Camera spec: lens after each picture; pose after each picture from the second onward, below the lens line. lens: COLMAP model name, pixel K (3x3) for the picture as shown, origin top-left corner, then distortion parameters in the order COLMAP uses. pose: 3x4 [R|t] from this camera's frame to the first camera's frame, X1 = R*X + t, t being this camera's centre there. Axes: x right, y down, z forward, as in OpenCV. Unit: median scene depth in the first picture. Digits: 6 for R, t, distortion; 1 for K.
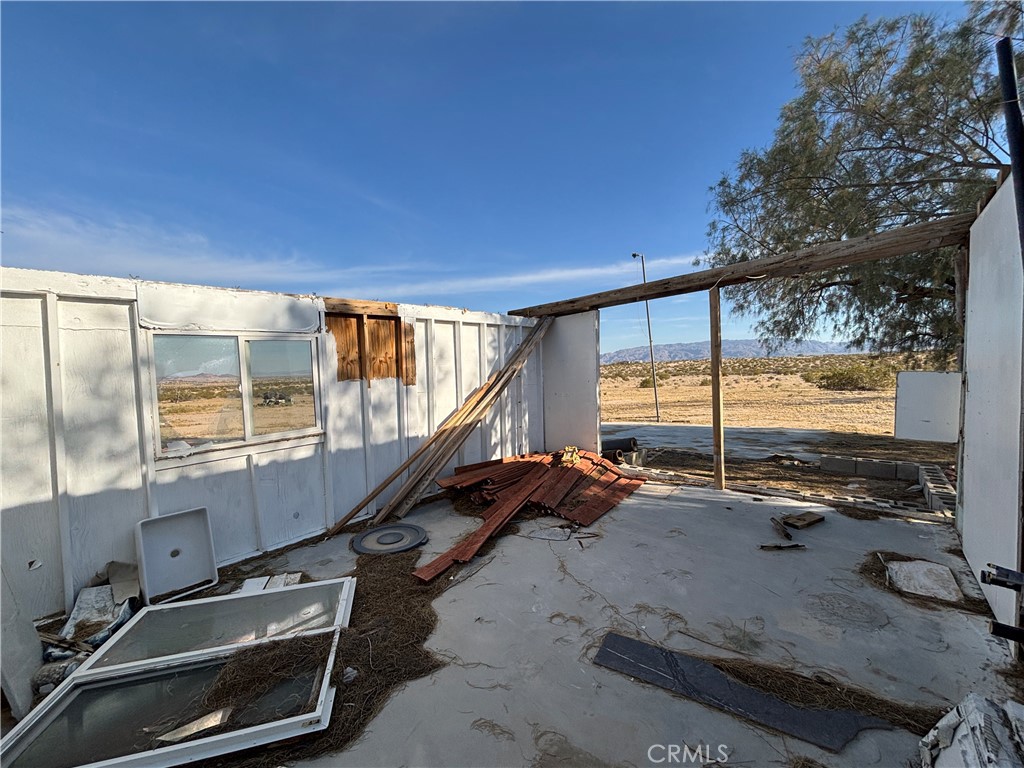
lens RADIAL K [[415.4, 0, 512.0], [0, 415.4, 384.0], [0, 0, 1]] dist [0.002530, -0.000225]
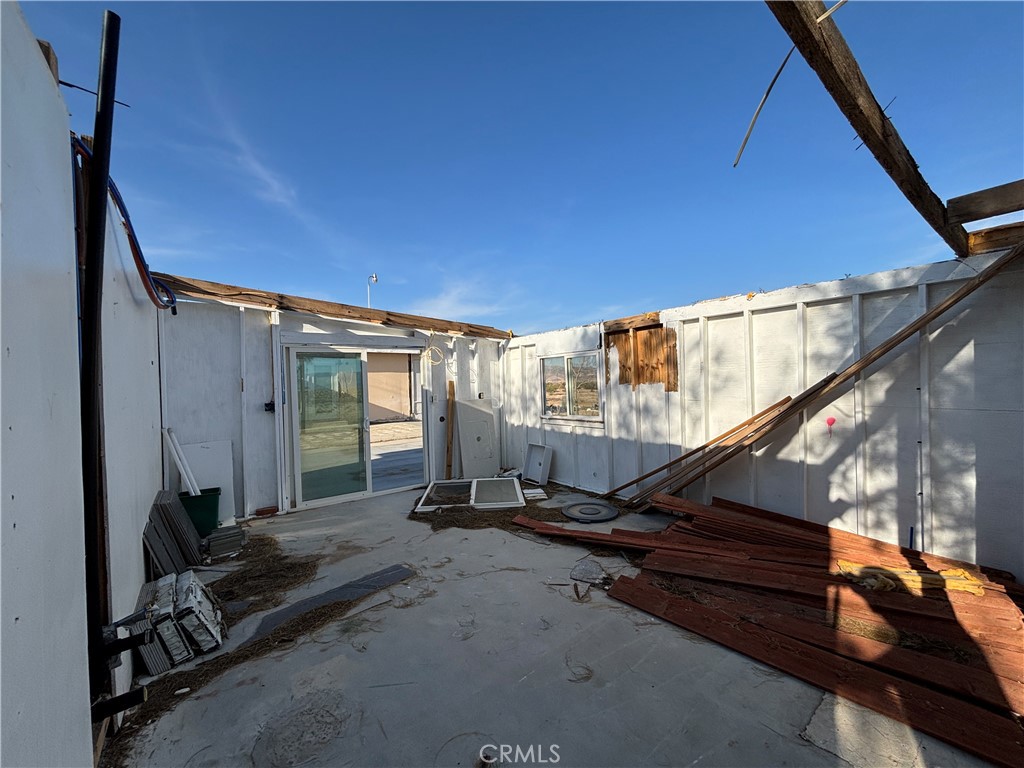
lens RADIAL K [[415.0, 0, 512.8], [0, 415.0, 382.2], [0, 0, 1]] dist [0.003011, 0.001044]
pose [[-0.211722, 0.040199, -0.976503, 0.925855], [-0.005762, 0.999085, 0.042378, -0.067688], [0.977313, 0.014599, -0.211297, 0.986014]]
